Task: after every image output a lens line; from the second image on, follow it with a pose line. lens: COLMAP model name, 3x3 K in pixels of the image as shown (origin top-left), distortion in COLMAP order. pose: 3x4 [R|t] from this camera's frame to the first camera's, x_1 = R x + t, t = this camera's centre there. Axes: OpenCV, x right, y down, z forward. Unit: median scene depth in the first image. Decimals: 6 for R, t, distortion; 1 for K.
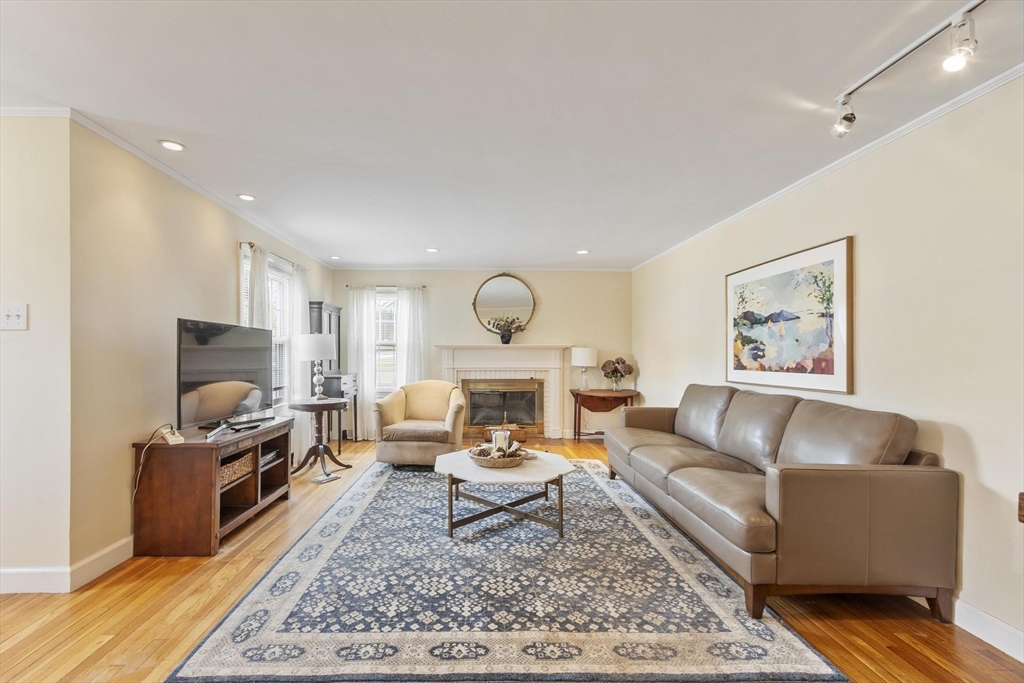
lens RADIAL K [[457.5, 0, 490.0], [0, 457.5, 352.3], [0, 0, 1]] dist [0.004031, -0.002035]
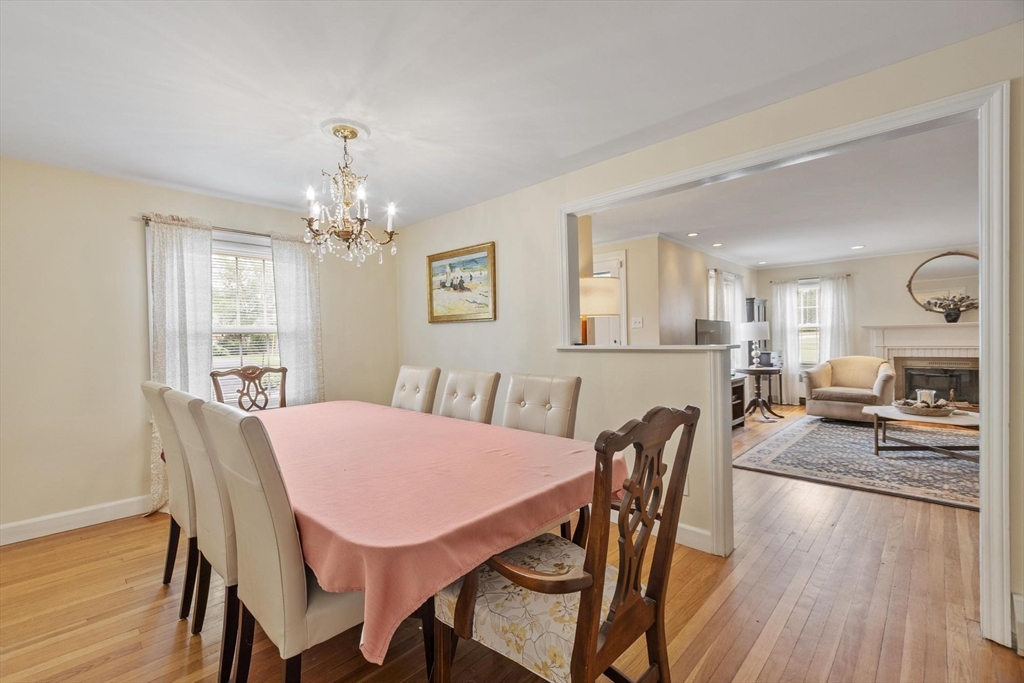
lens RADIAL K [[457.5, 0, 475.4], [0, 457.5, 343.9], [0, 0, 1]] dist [0.004031, -0.002035]
pose [[0.682520, -0.007152, -0.730832, 0.093110], [0.019969, 0.999761, 0.008866, -0.001706], [0.730594, -0.020645, 0.682500, -0.781910]]
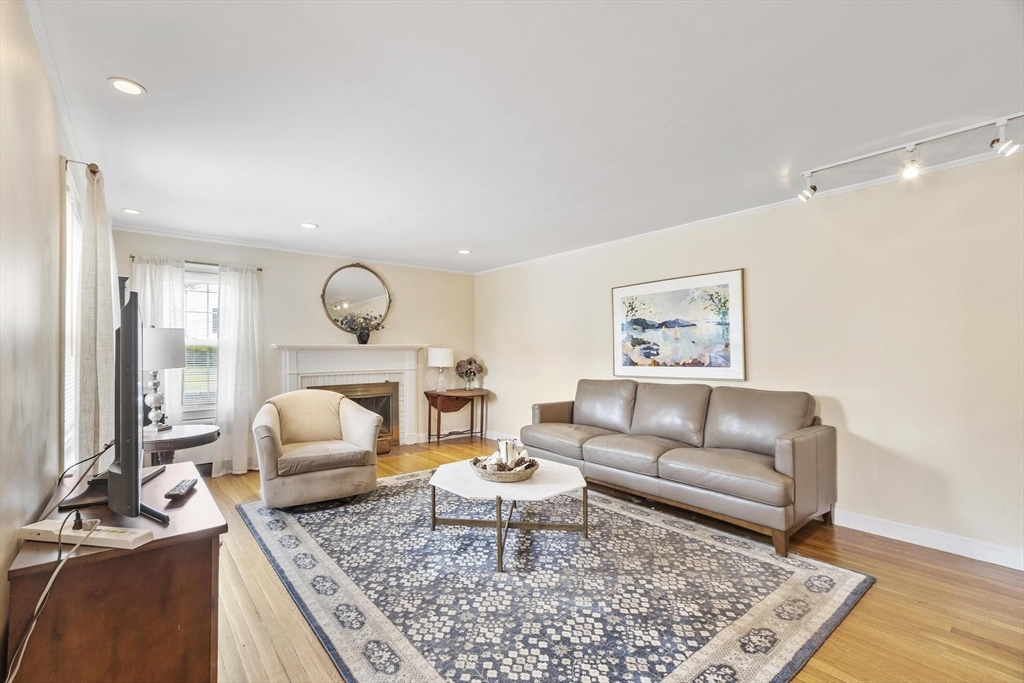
lens RADIAL K [[448.0, 0, 494.5], [0, 448.0, 344.8], [0, 0, 1]] dist [0.004428, -0.000697]
pose [[0.796660, 0.000813, 0.604428, -0.476060], [0.009054, 0.999871, -0.013278, -0.005425], [-0.604360, 0.016050, 0.796549, 0.269010]]
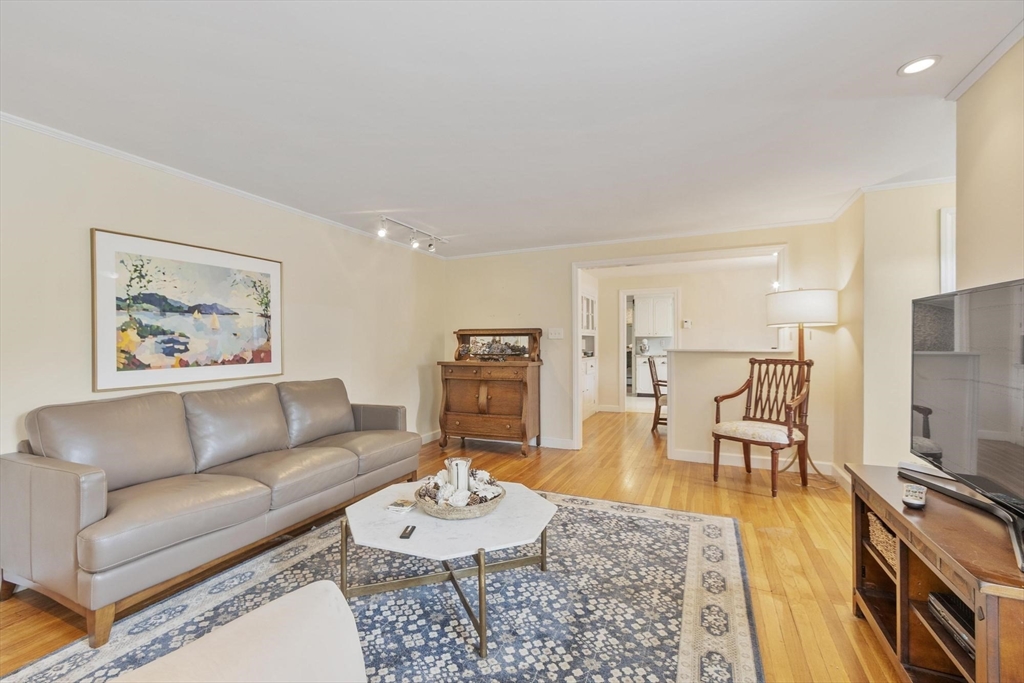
lens RADIAL K [[448.0, 0, 483.9], [0, 448.0, 341.8], [0, 0, 1]] dist [0.004428, -0.000697]
pose [[-0.886101, 0.000390, 0.463492, -0.290065], [0.000168, 1.000000, -0.000520, -0.006782], [-0.463492, -0.000383, -0.886101, 1.405999]]
